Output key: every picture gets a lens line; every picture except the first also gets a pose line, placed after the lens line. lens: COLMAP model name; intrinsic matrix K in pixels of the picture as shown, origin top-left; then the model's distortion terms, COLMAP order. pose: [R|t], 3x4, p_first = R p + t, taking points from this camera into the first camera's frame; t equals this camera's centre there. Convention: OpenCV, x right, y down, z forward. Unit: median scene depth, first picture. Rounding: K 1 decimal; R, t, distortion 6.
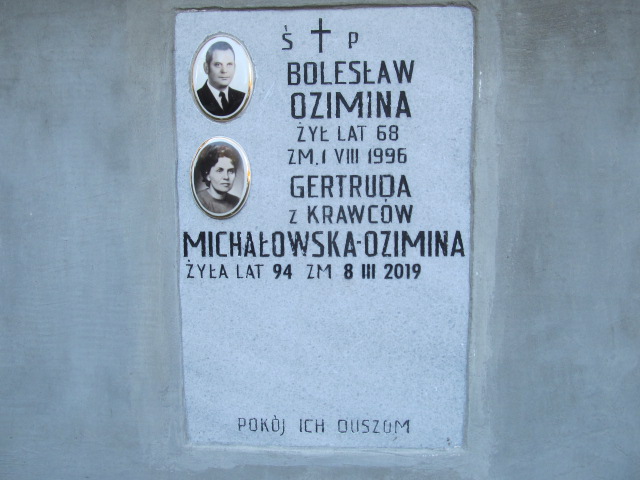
lens RADIAL K [[524.8, 0, 319.8], [0, 524.8, 212.5], [0, 0, 1]] dist [-0.046388, 0.000332]
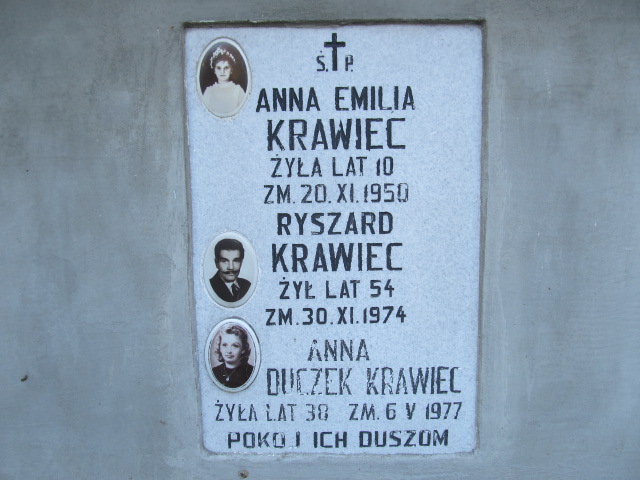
lens RADIAL K [[523.0, 0, 320.0], [0, 523.0, 240.0], [0, 0, 1]] dist [-0.048136, 0.001680]
pose [[0.998296, -0.013547, 0.056756, -1.117710], [0.012349, 0.999695, 0.021409, 0.004963], [-0.057028, -0.020672, 0.998159, 0.054289]]
